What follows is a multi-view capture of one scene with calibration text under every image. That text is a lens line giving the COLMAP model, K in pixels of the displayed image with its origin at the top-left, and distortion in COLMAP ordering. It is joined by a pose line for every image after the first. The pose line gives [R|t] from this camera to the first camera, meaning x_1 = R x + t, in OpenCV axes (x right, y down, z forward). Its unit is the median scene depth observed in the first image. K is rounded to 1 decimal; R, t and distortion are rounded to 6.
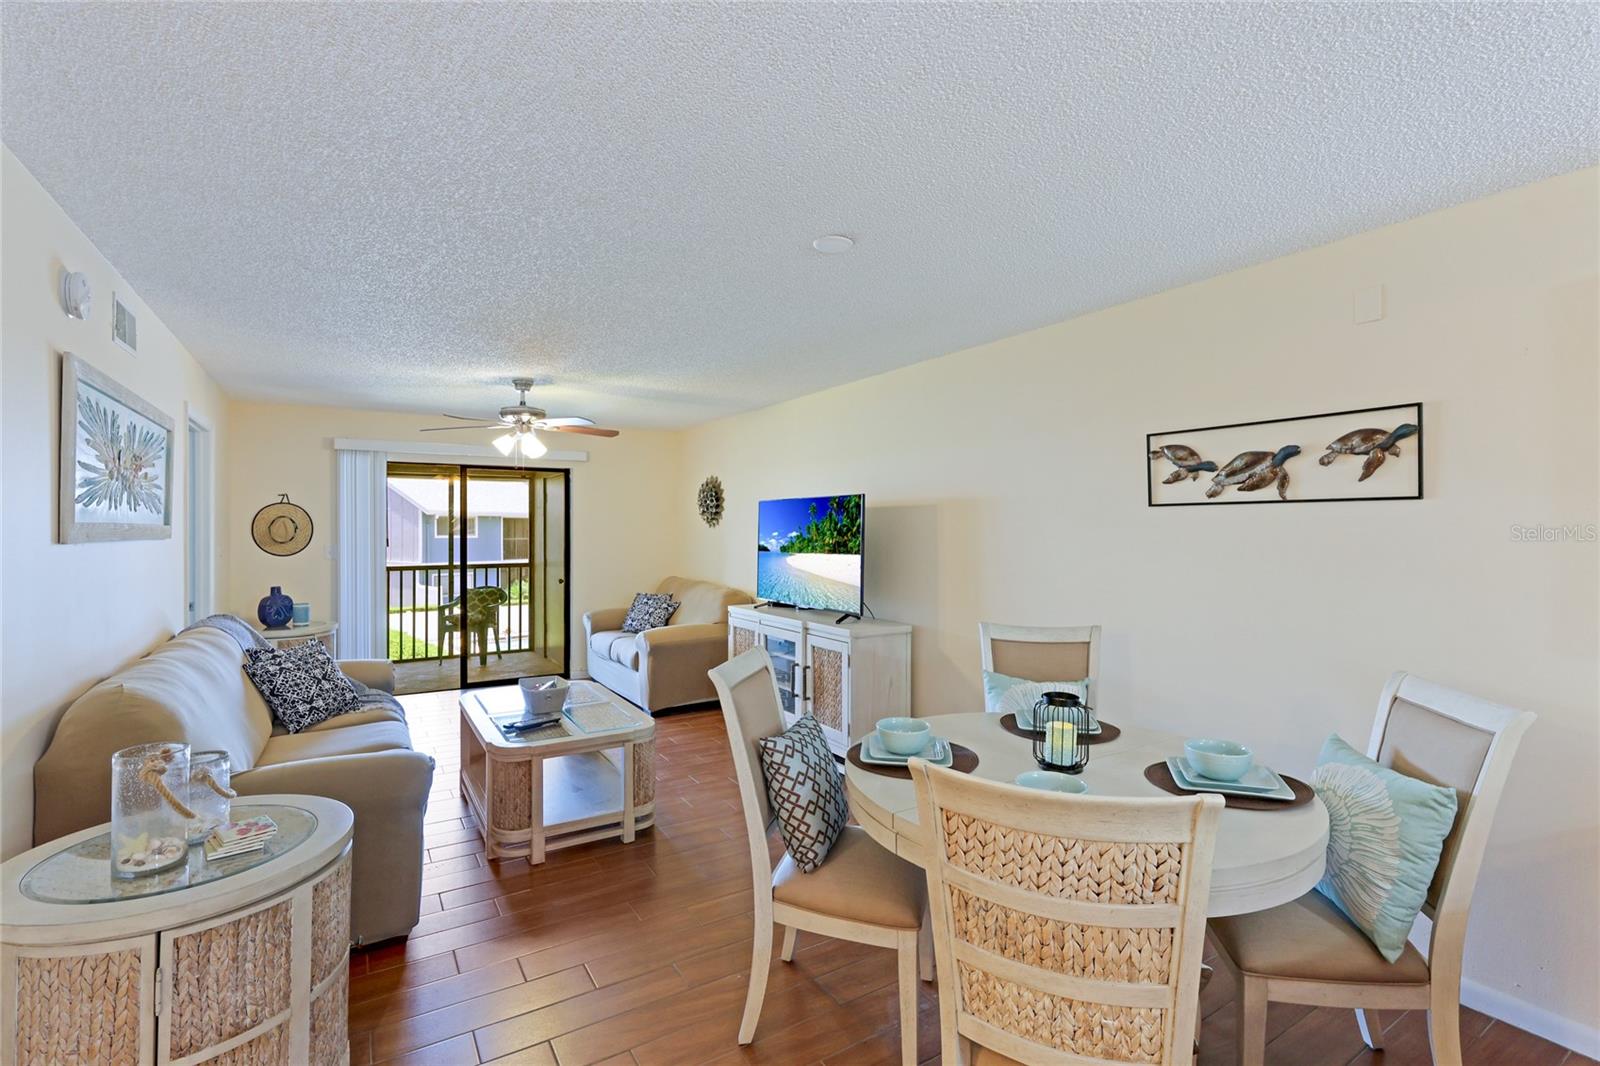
lens RADIAL K [[716.9, 0, 808.9], [0, 716.9, 529.6], [0, 0, 1]] dist [0.003134, -0.000178]
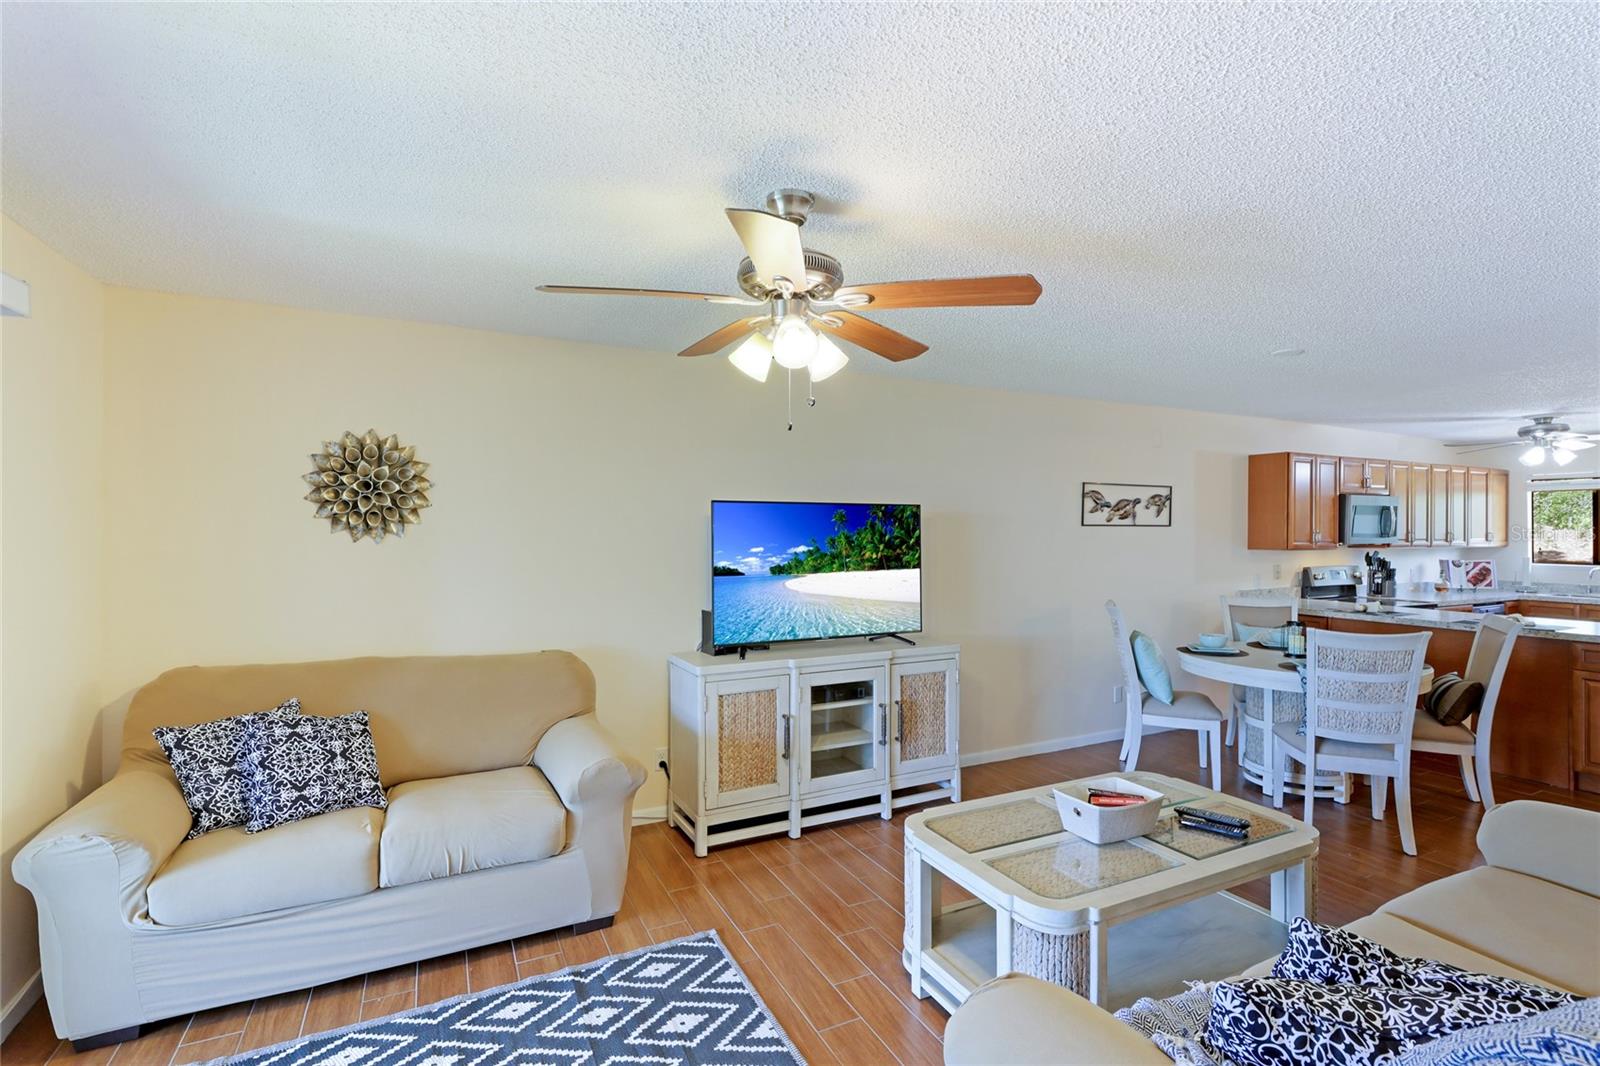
lens RADIAL K [[736.3, 0, 790.4], [0, 736.3, 525.6], [0, 0, 1]] dist [-0.001601, -0.000093]
pose [[0.107332, 0.008810, 0.994184, -0.886613], [0.001149, 0.999959, -0.008985, -0.012561], [-0.994223, 0.002106, 0.107318, 1.026432]]
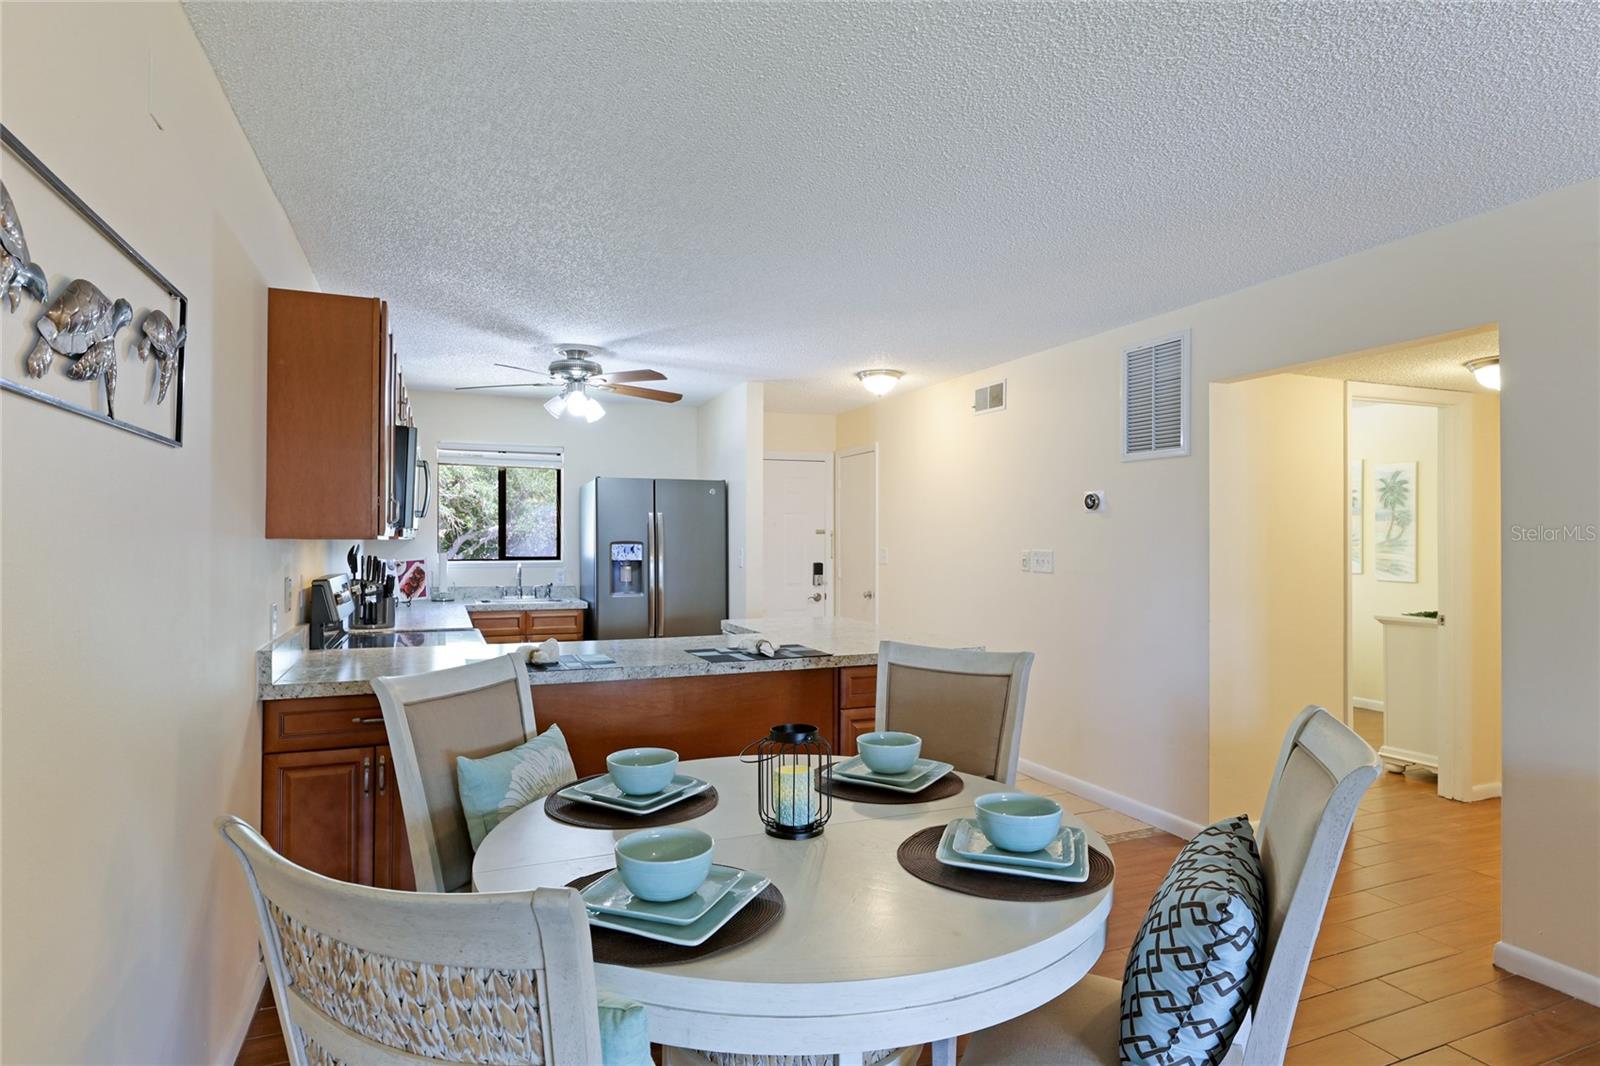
lens RADIAL K [[860.5, 0, 800.0], [0, 860.5, 533.0], [0, 0, 1]] dist [-0.002318, -0.000415]
pose [[-0.984270, -0.000588, 0.176672, 0.098646], [-0.001791, 0.999976, -0.006646, 0.020501], [-0.176664, -0.006858, -0.984247, 0.843894]]
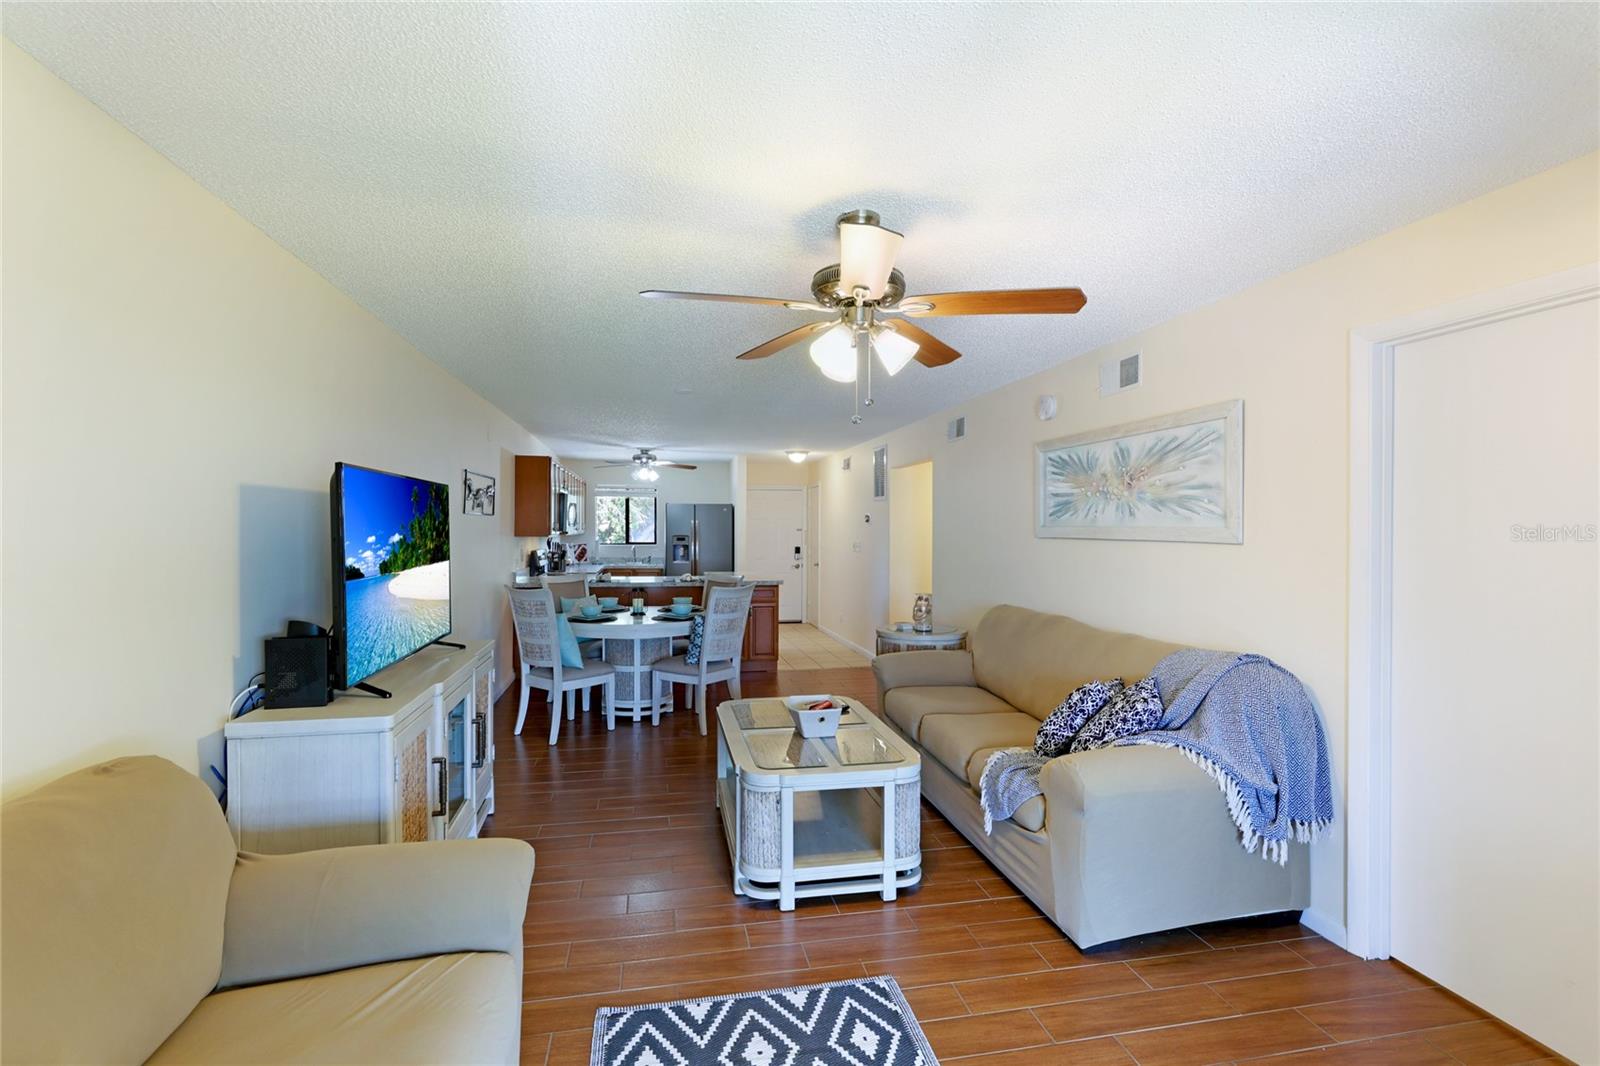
lens RADIAL K [[728.5, 0, 804.0], [0, 728.5, 534.5], [0, 0, 1]] dist [-0.000648, 0.000001]
pose [[-0.933821, -0.007419, 0.357664, -0.575409], [-0.003672, 0.999931, 0.011154, -0.004123], [-0.357722, 0.009102, -0.933784, 1.566553]]
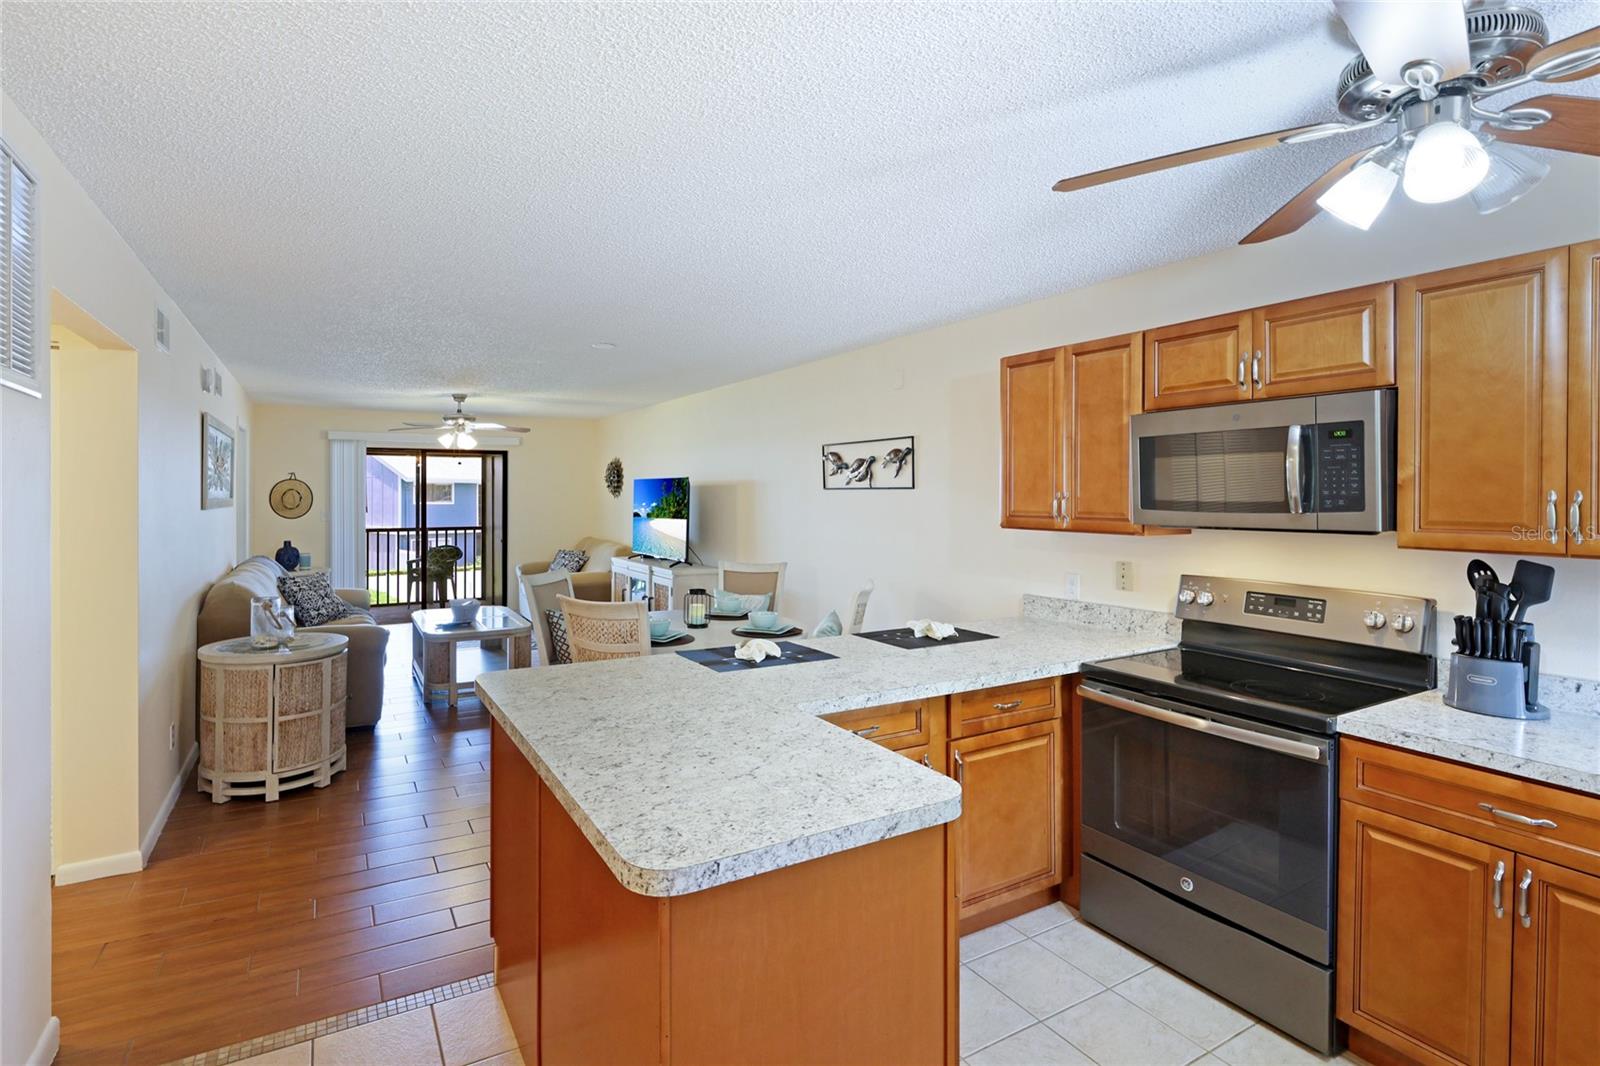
lens RADIAL K [[763.0, 0, 766.4], [0, 763.0, 498.6], [0, 0, 1]] dist [-0.000182, 0.000124]
pose [[0.998664, 0.004048, -0.051525, 0.297679], [-0.003877, 0.999987, 0.003424, -0.011688], [0.051538, -0.003219, 0.998666, -0.493723]]
